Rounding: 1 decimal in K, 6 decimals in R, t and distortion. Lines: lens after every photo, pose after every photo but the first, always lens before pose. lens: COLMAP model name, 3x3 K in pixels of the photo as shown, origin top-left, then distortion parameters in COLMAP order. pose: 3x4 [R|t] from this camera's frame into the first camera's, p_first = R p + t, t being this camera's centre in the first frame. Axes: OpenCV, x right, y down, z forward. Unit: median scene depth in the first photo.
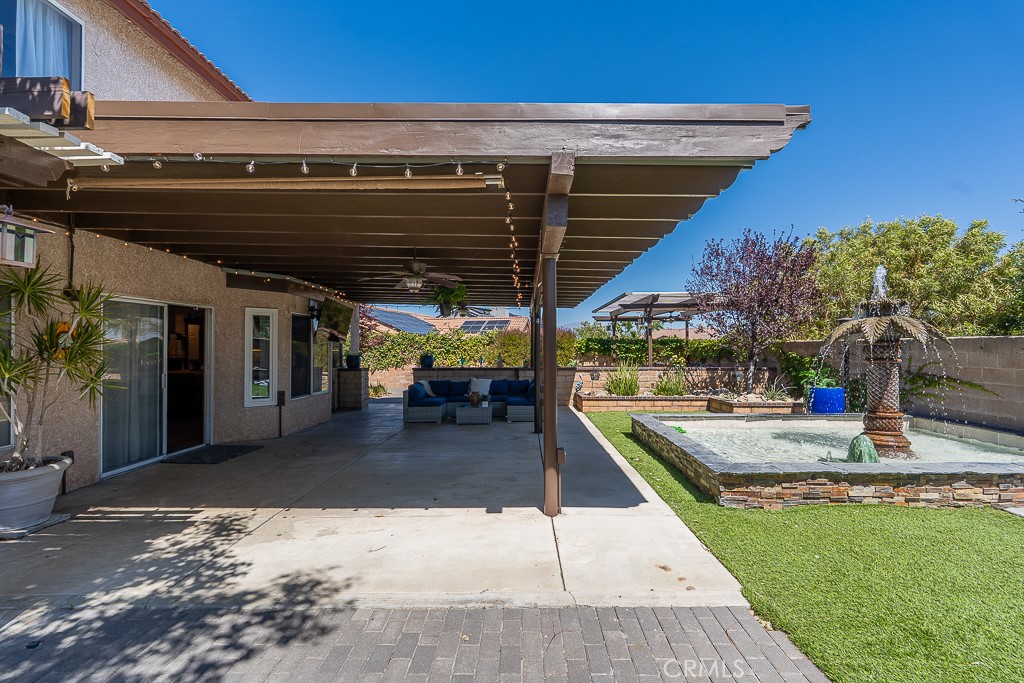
lens RADIAL K [[461.1, 0, 512.0], [0, 461.1, 341.5], [0, 0, 1]] dist [0.001077, 0.000437]
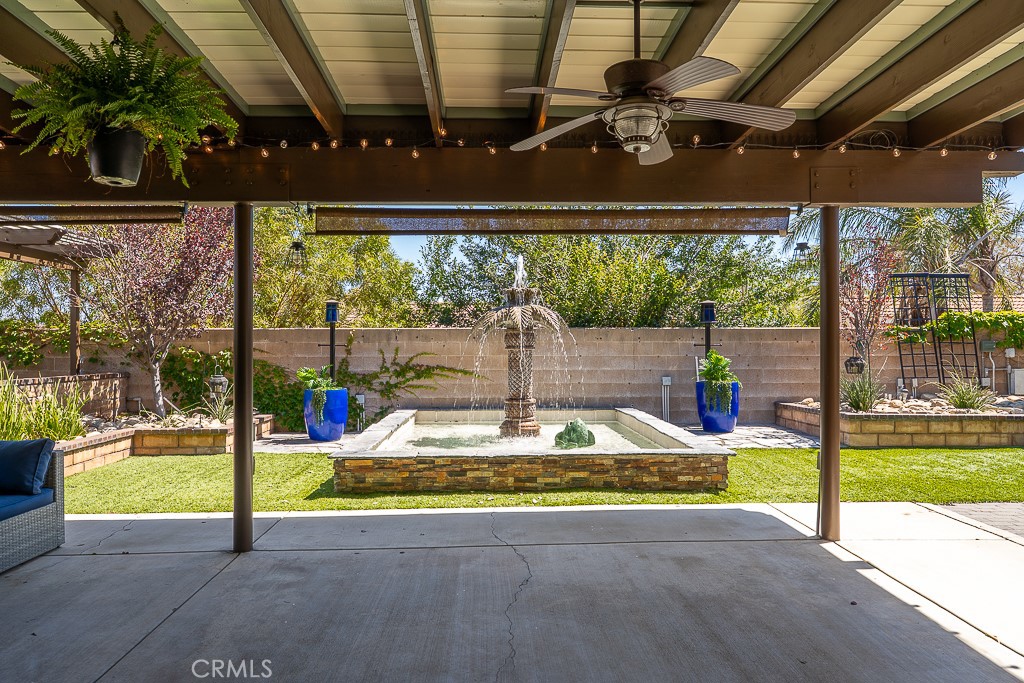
lens RADIAL K [[707.9, 0, 512.0], [0, 707.9, 341.5], [0, 0, 1]] dist [0.003118, 0.003237]
pose [[-0.084767, 0.012061, 0.996328, -0.859491], [-0.008935, 0.999877, -0.012864, 0.054799], [-0.996361, -0.009992, -0.084649, 1.332850]]
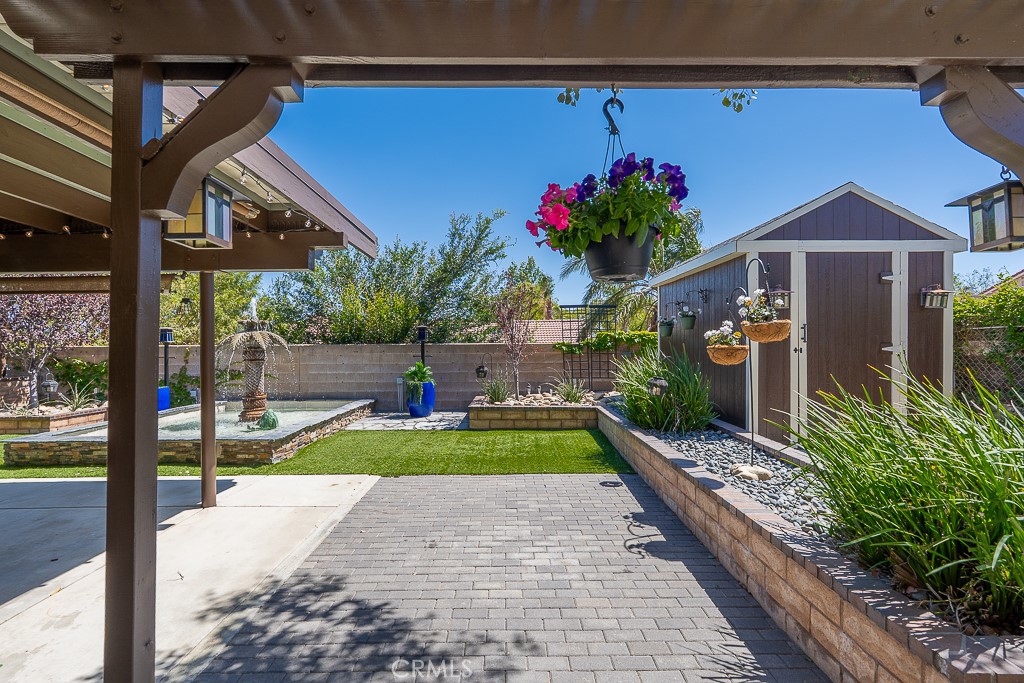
lens RADIAL K [[479.2, 0, 512.0], [0, 479.2, 341.5], [0, 0, 1]] dist [0.000660, 0.000442]
pose [[-0.041225, 0.014705, 0.999042, -0.893590], [-0.003484, 0.999884, -0.014861, -0.000015], [-0.999144, -0.004093, -0.041168, 0.285099]]
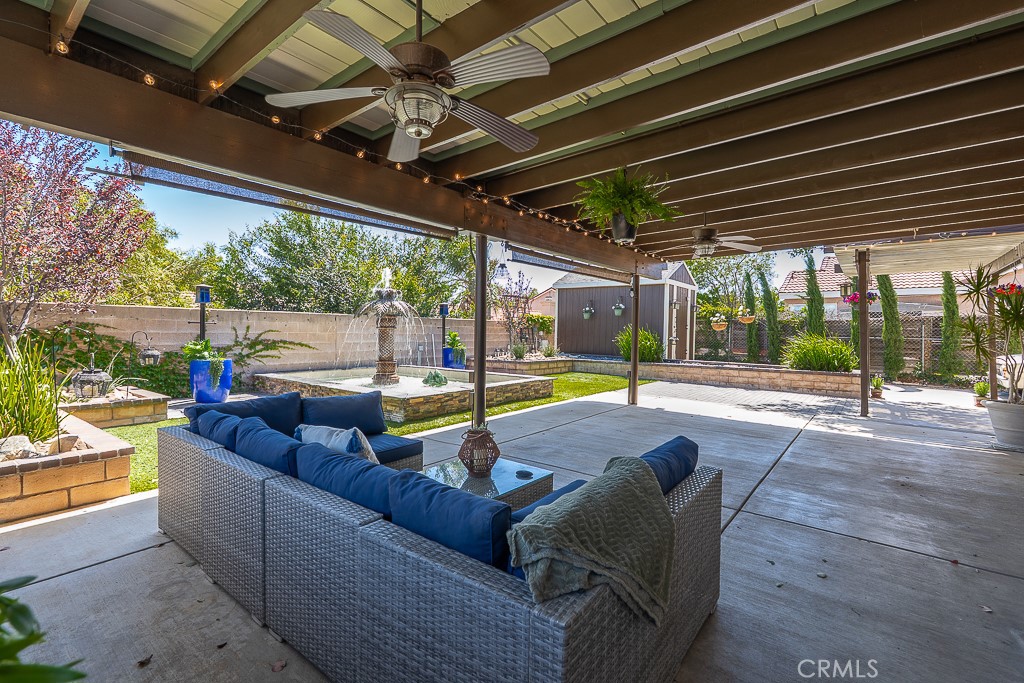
lens RADIAL K [[461.1, 0, 512.0], [0, 461.1, 341.5], [0, 0, 1]] dist [0.001077, 0.000437]
pose [[-0.806990, -0.015828, 0.590353, -0.547465], [-0.013112, 0.999875, 0.008884, 0.079648], [-0.590419, -0.000571, -0.807097, 2.316985]]
